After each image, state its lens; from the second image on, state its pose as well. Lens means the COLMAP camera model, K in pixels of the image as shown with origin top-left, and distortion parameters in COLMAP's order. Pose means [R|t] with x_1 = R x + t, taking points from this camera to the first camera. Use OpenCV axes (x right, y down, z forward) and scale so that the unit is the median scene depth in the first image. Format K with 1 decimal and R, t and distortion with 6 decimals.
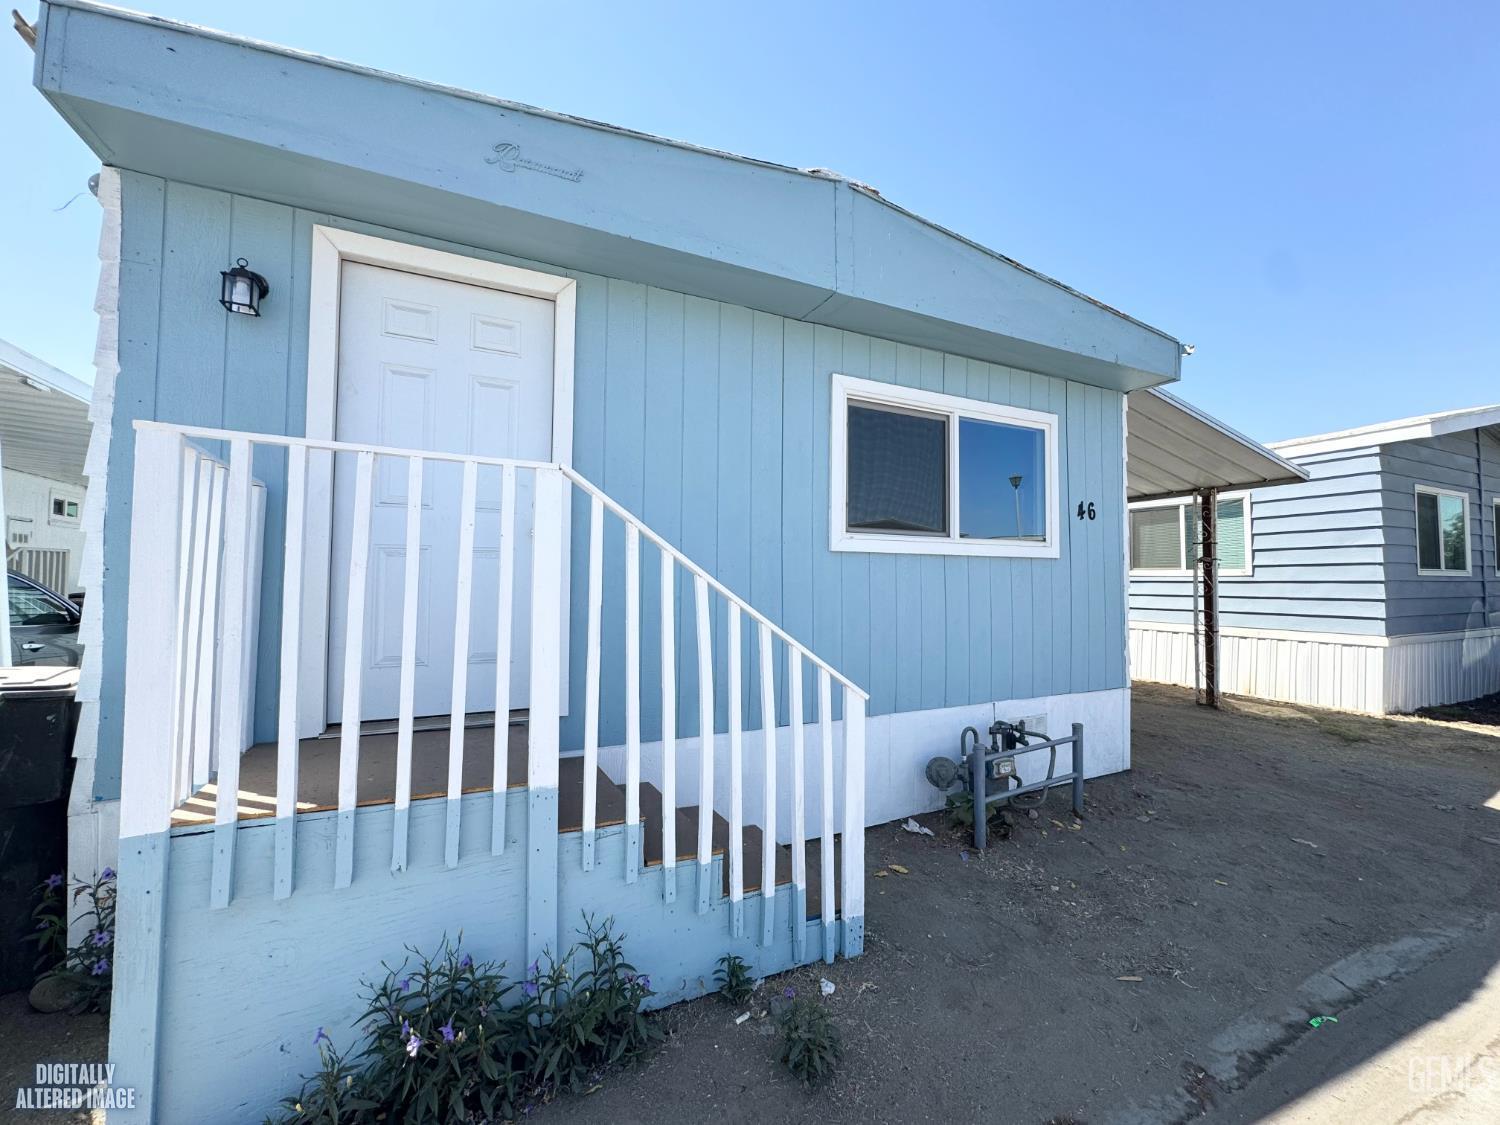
lens RADIAL K [[597.2, 0, 748.9], [0, 597.2, 561.8], [0, 0, 1]] dist [-0.003677, 0.000143]
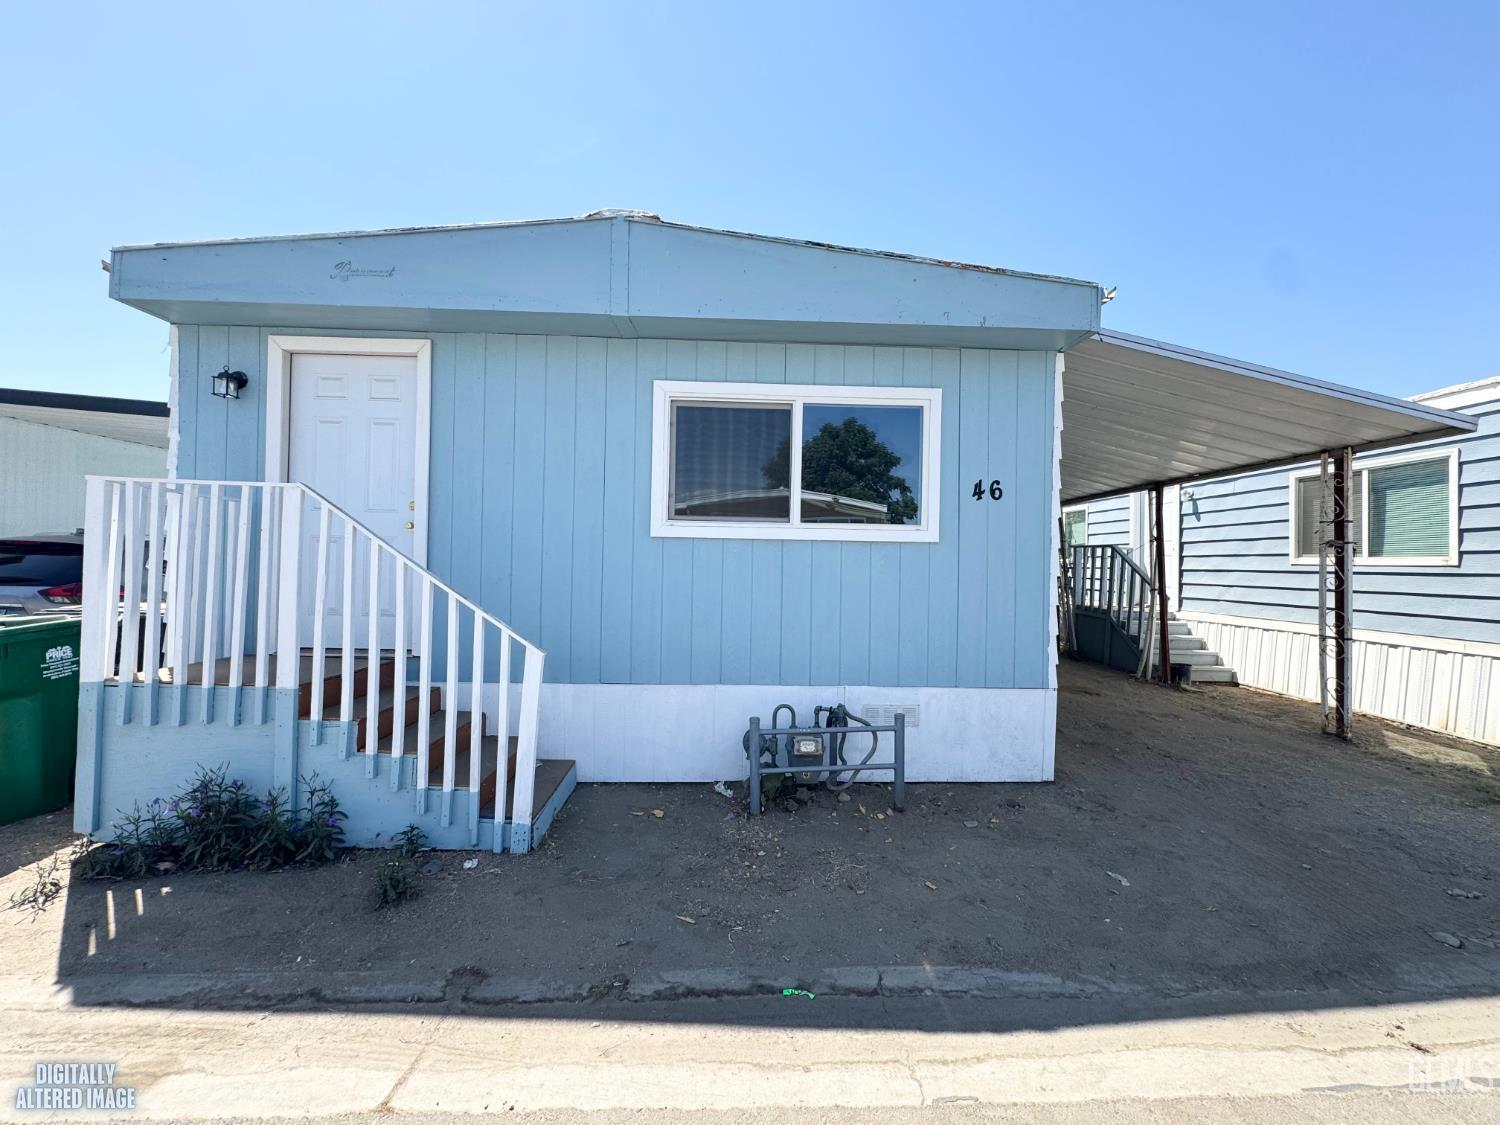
lens RADIAL K [[597.2, 0, 748.9], [0, 597.2, 561.8], [0, 0, 1]] dist [-0.003677, 0.000143]
pose [[0.916705, 0.009526, -0.399451, 0.704186], [0.000466, 0.999690, 0.024911, 0.001264], [0.399565, -0.023022, 0.916416, 0.021945]]
